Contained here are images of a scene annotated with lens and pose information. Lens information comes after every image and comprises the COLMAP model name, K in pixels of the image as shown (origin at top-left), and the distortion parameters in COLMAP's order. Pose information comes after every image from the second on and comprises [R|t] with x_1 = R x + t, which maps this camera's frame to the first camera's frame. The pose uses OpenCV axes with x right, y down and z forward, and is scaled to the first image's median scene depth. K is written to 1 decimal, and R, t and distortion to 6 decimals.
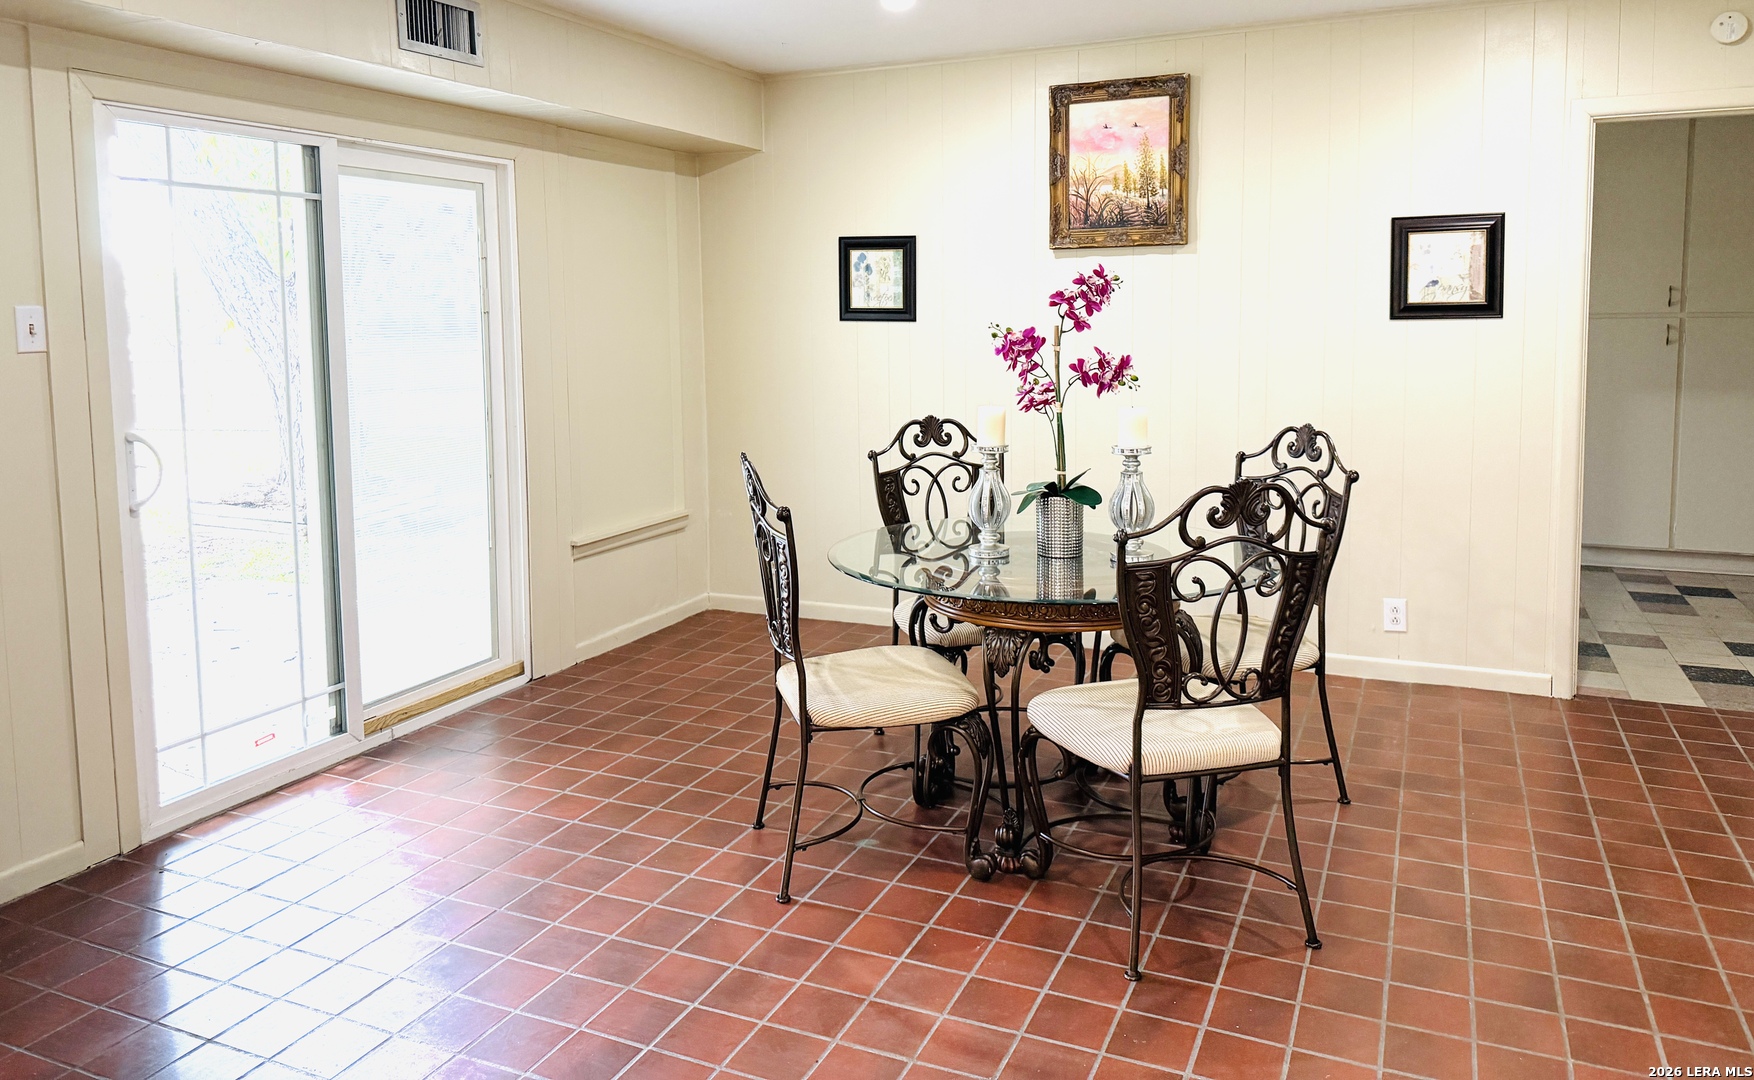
lens RADIAL K [[1236.9, 0, 877.0], [0, 1236.9, 444.7], [0, 0, 1]] dist [0.111784, -0.185658]
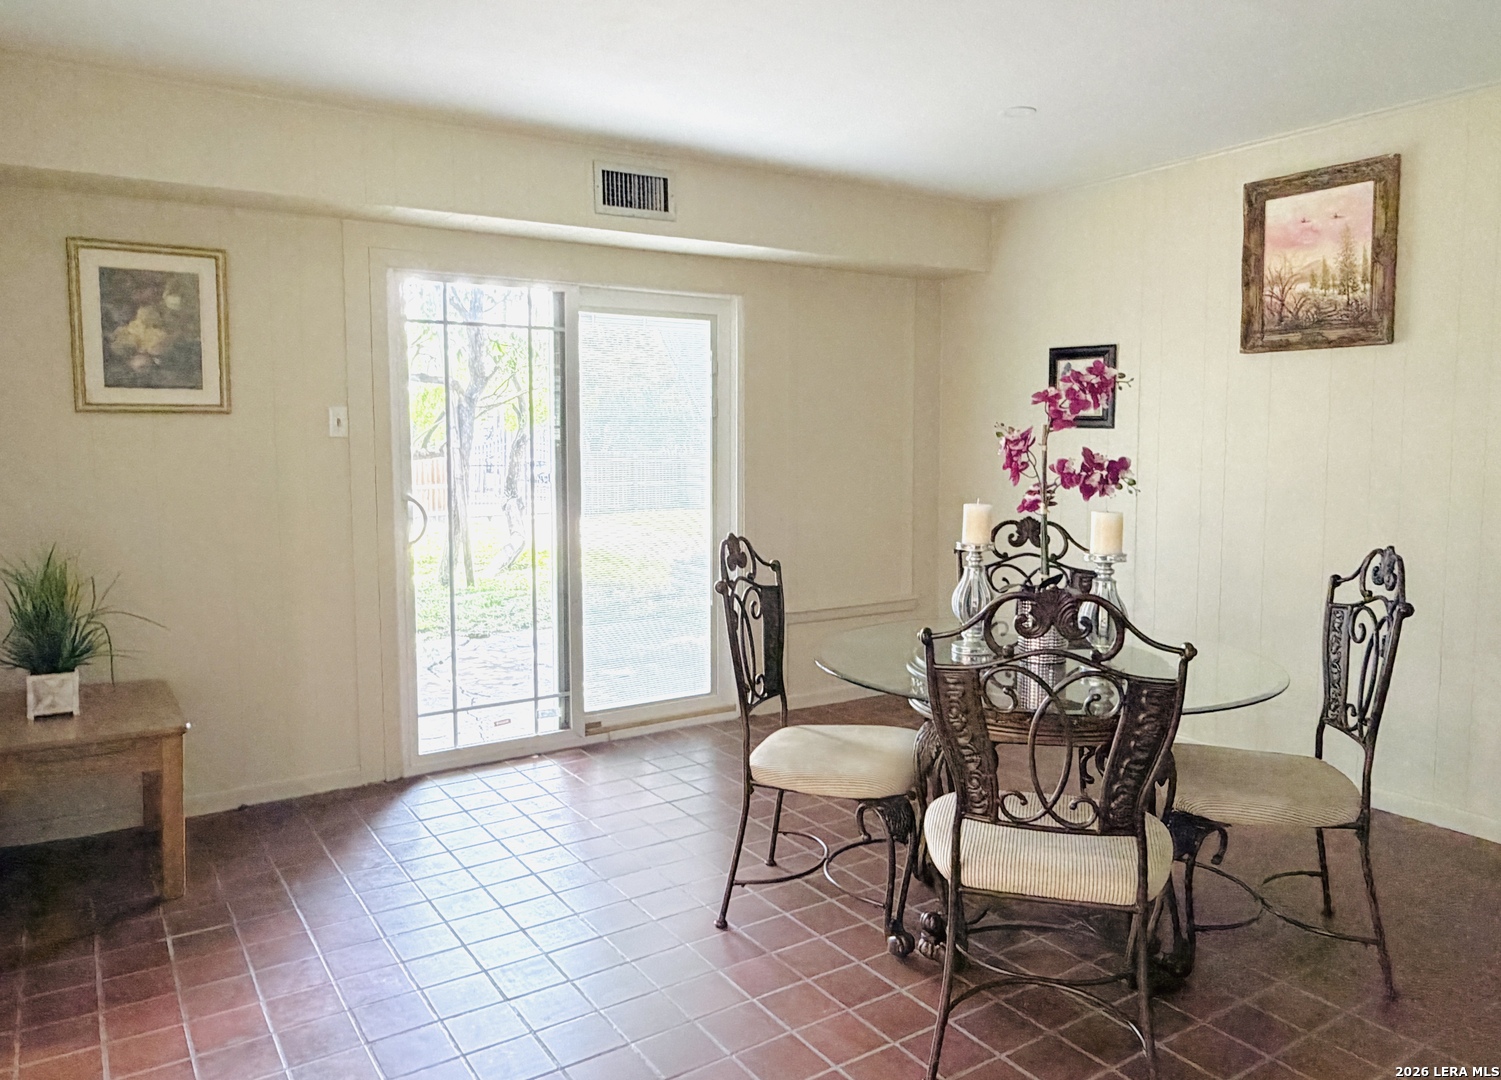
lens RADIAL K [[1063.9, 0, 750.5], [0, 1063.9, 540.0], [0, 0, 1]] dist [-0.004780, 0.001987]
pose [[0.842178, 0.064890, -0.535280, 0.334575], [-0.066630, 0.997648, 0.016110, -0.003088], [0.535066, 0.022098, 0.844521, 0.140856]]
